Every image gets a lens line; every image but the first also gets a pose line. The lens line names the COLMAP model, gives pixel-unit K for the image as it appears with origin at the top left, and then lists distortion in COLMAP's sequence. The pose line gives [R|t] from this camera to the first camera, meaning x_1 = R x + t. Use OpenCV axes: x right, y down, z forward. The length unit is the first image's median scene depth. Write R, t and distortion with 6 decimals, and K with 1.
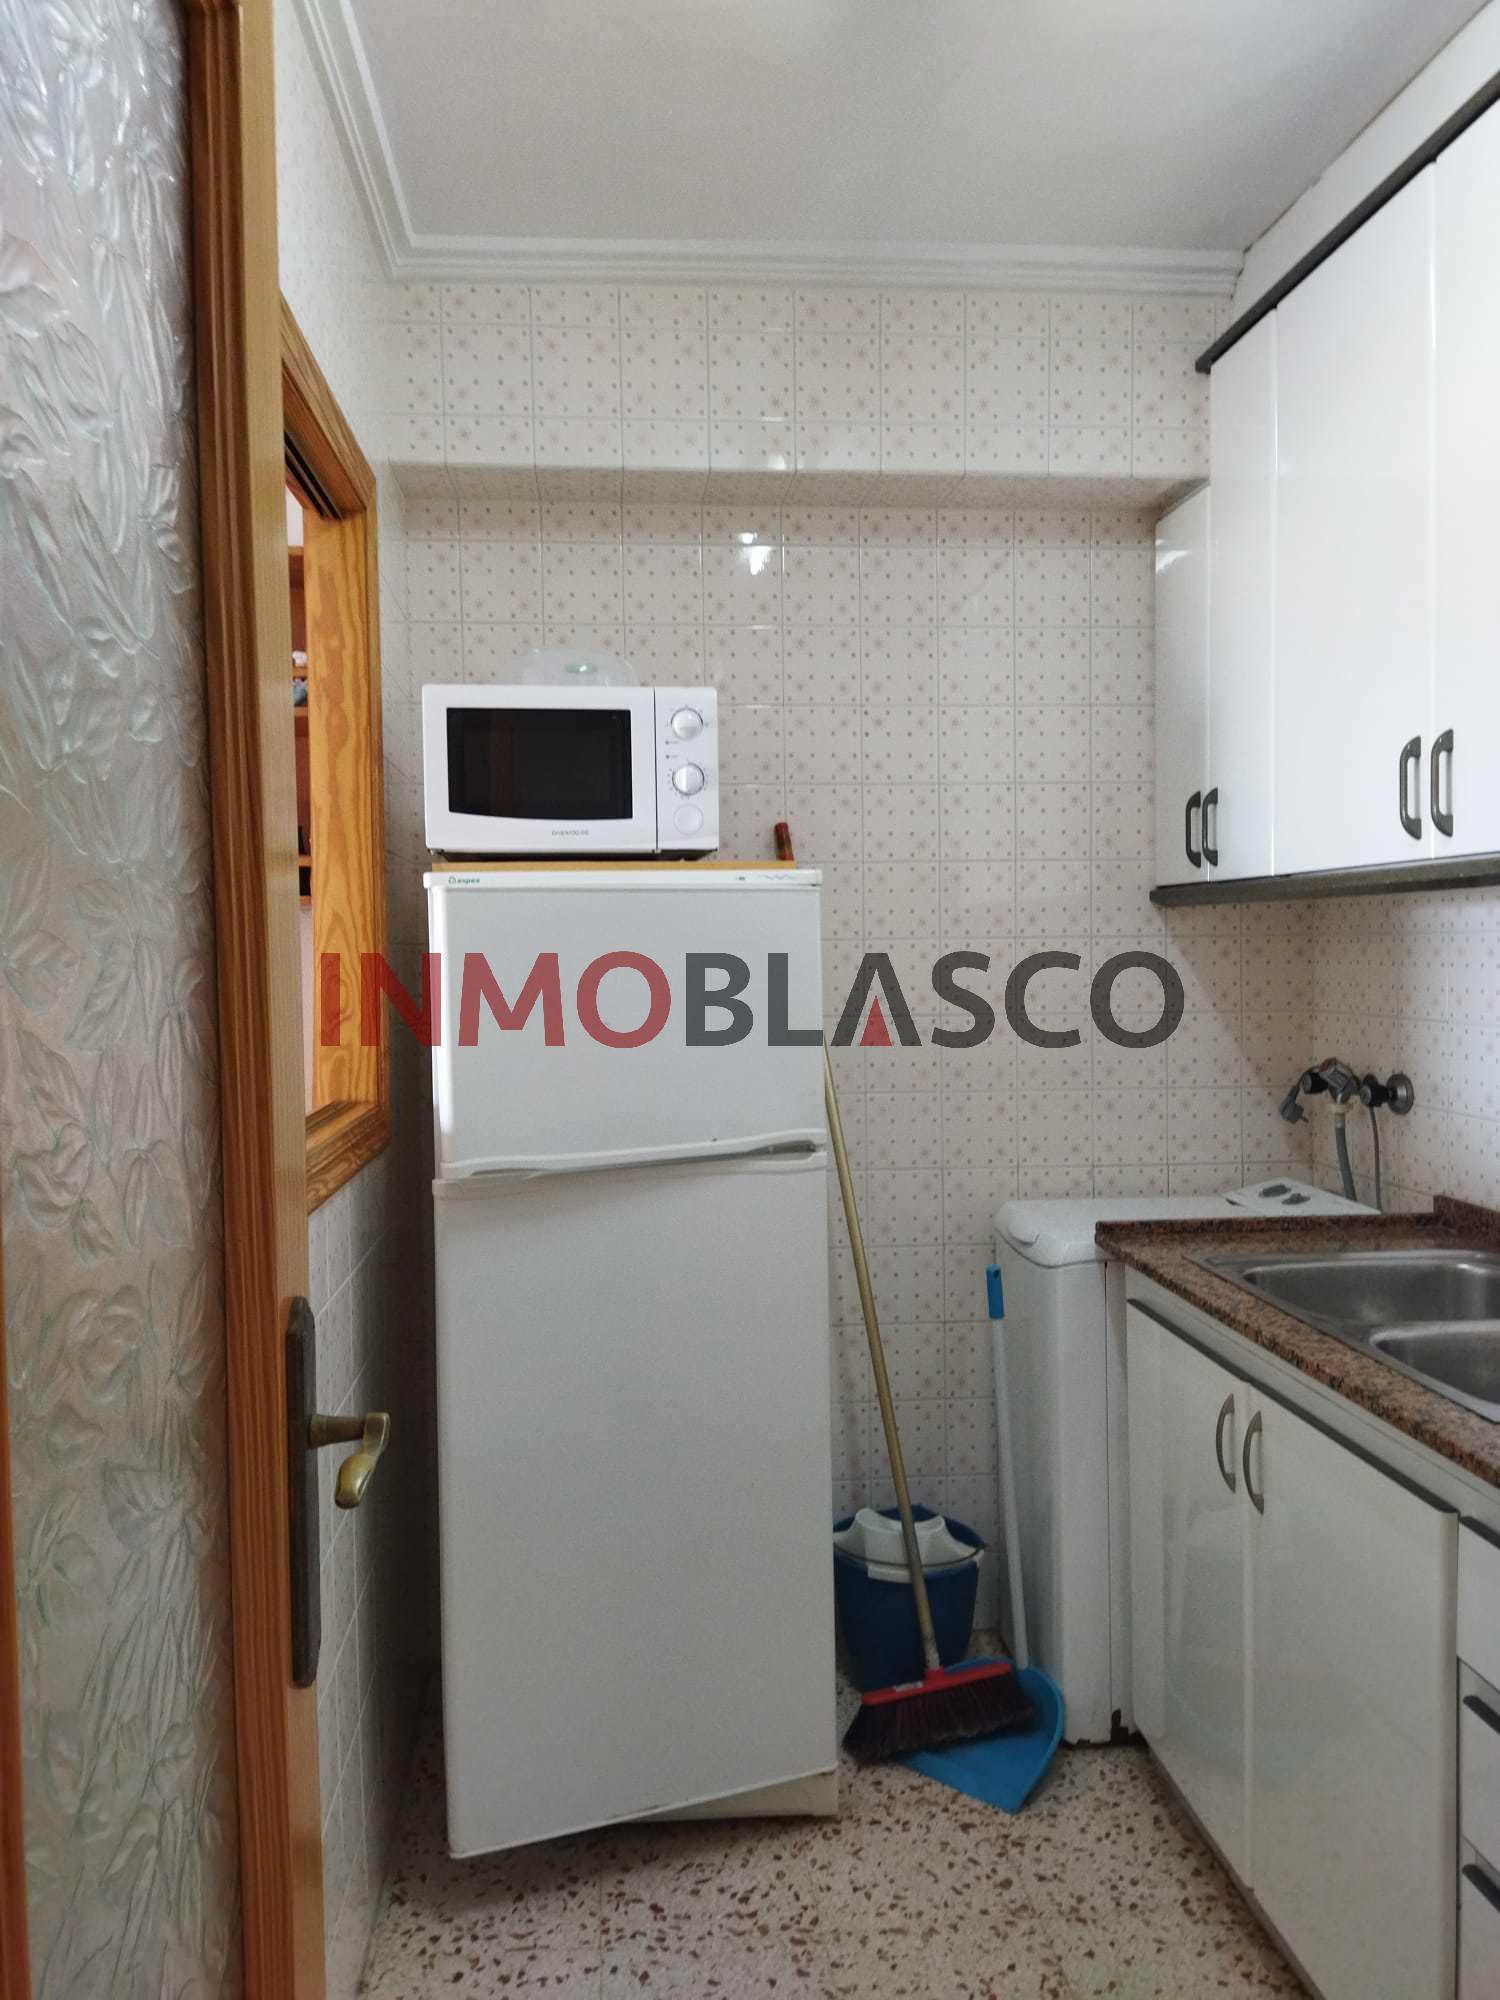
lens RADIAL K [[1475.5, 0, 741.5], [0, 1475.5, 985.7], [0, 0, 1]] dist [0.072897, -0.107477]
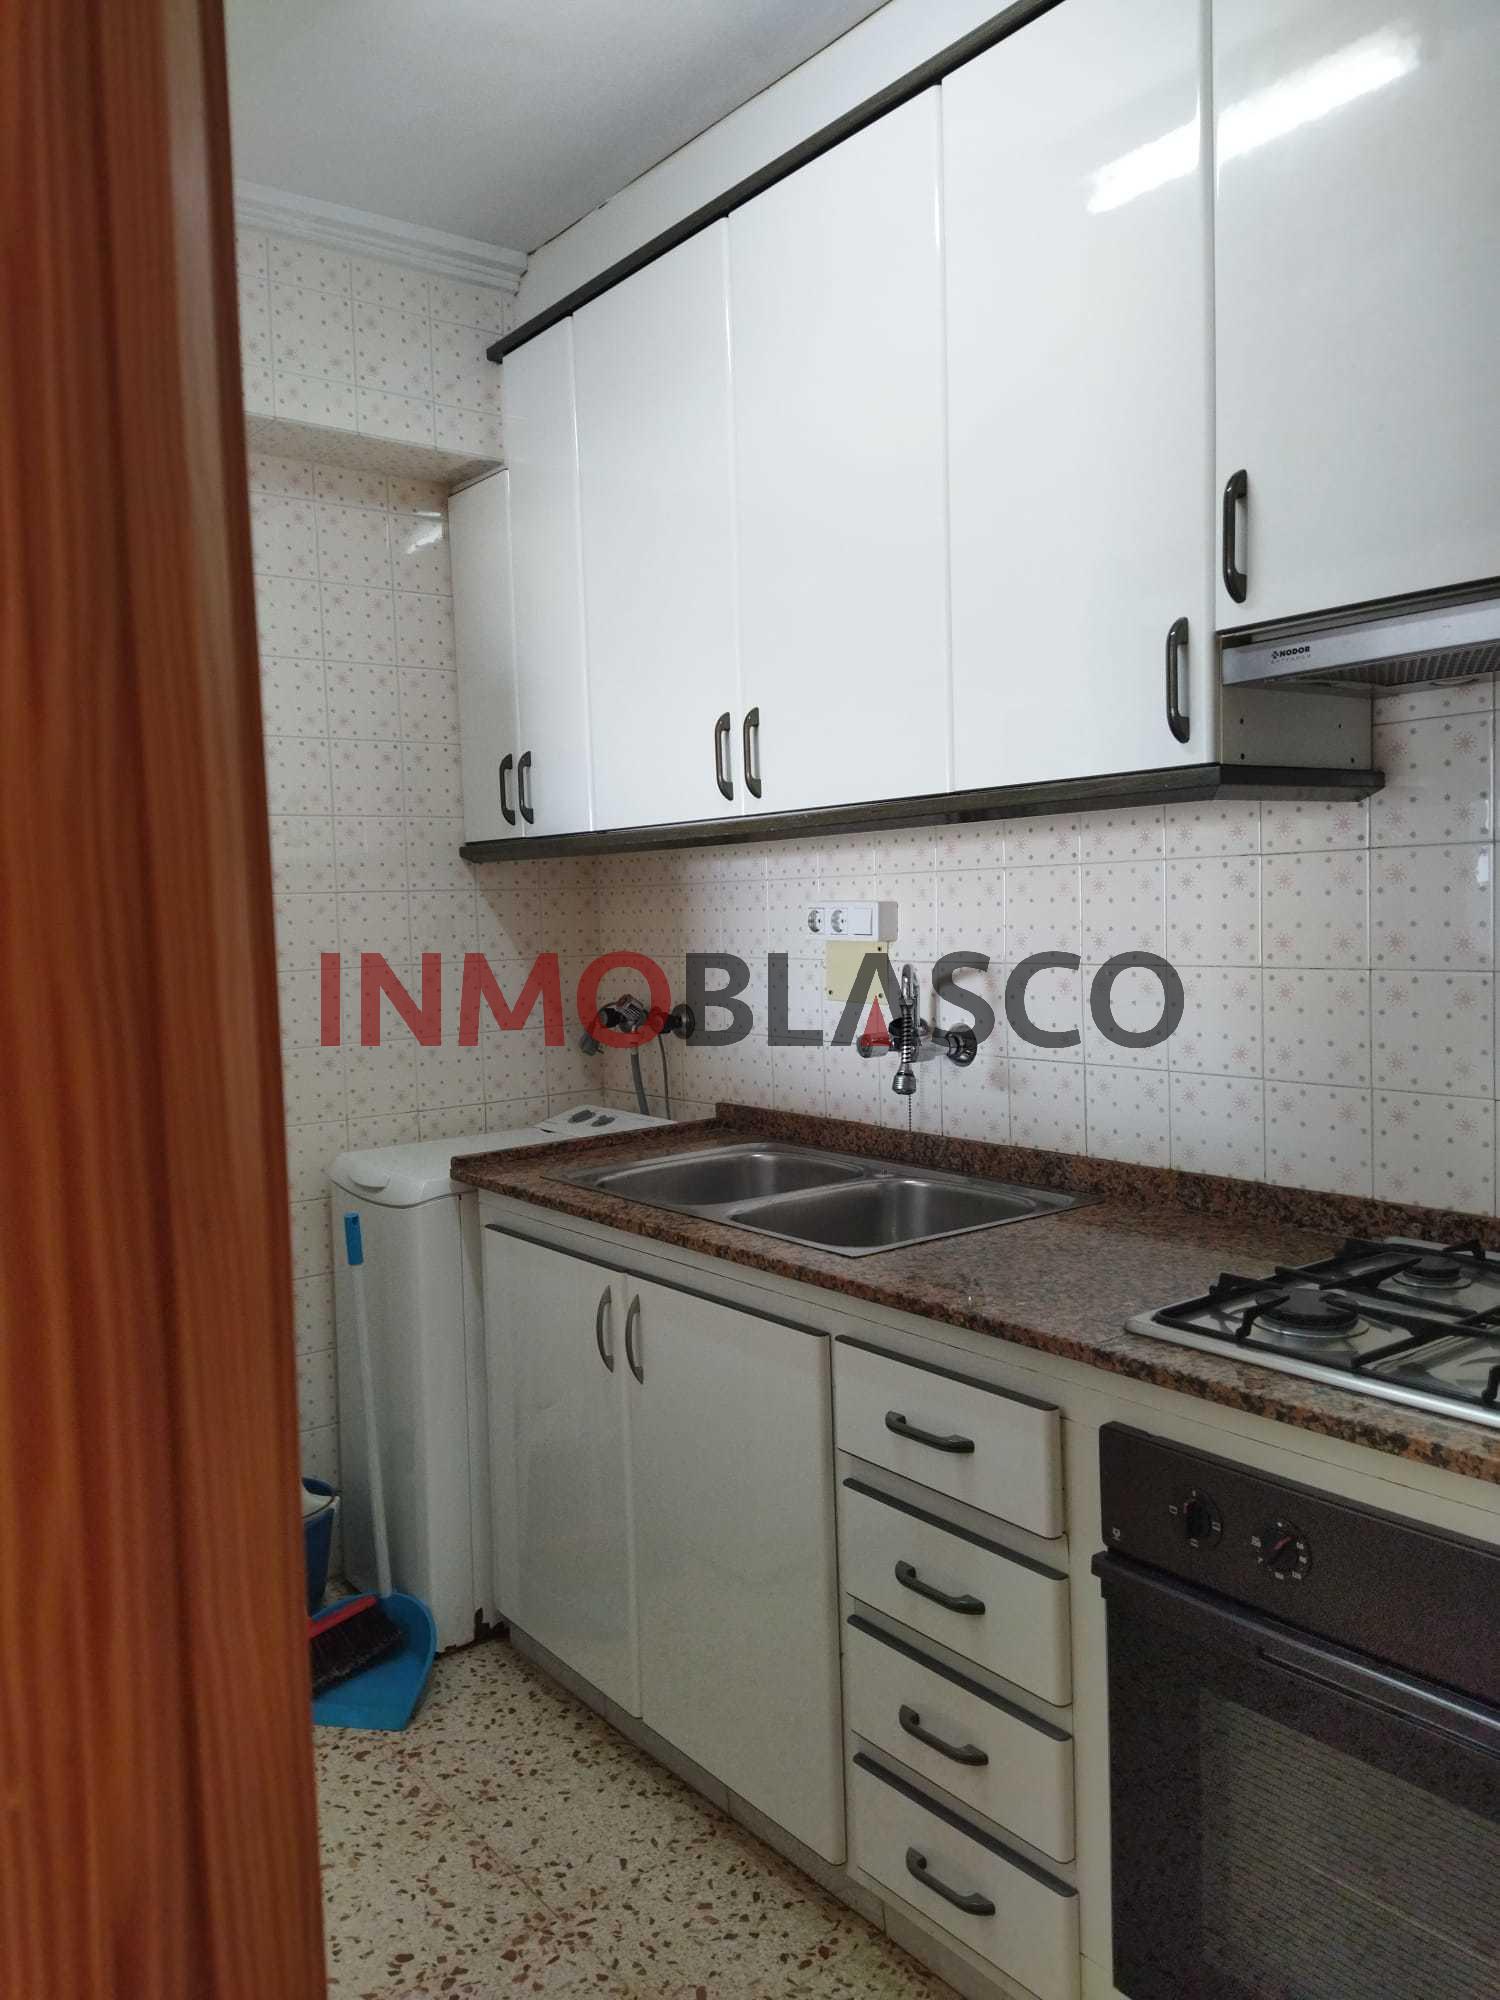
lens RADIAL K [[1475.5, 0, 751.5], [0, 1475.5, 986.2], [0, 0, 1]] dist [0.072897, -0.107477]
pose [[0.844724, -0.045726, 0.533245, -0.134557], [0.035766, 0.998939, 0.029002, 0.013896], [-0.534006, -0.005426, 0.845463, -0.006392]]
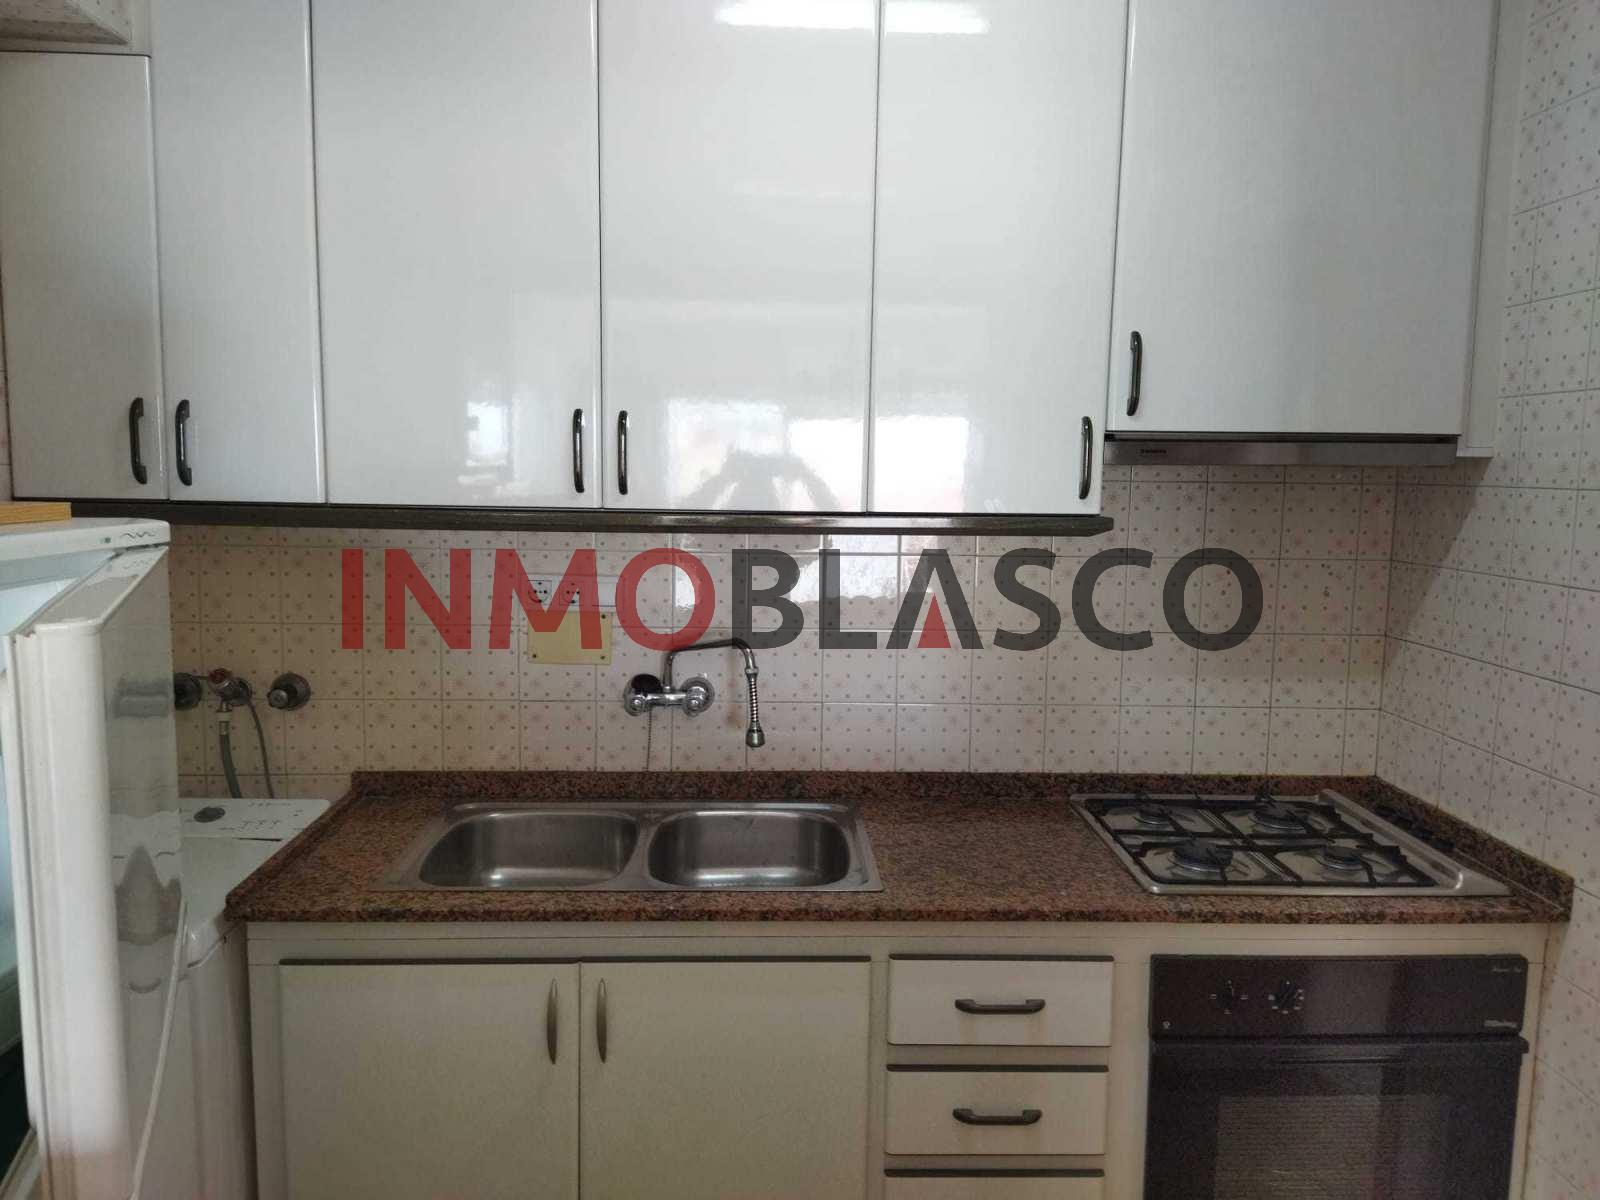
lens RADIAL K [[1180.4, 0, 808.7], [0, 1180.4, 593.5], [0, 0, 1]] dist [0.072897, -0.107477]
pose [[0.054490, -0.096990, 0.993793, -0.428102], [0.008458, 0.995280, 0.096671, -0.085641], [-0.998478, 0.003138, 0.055053, 0.600258]]
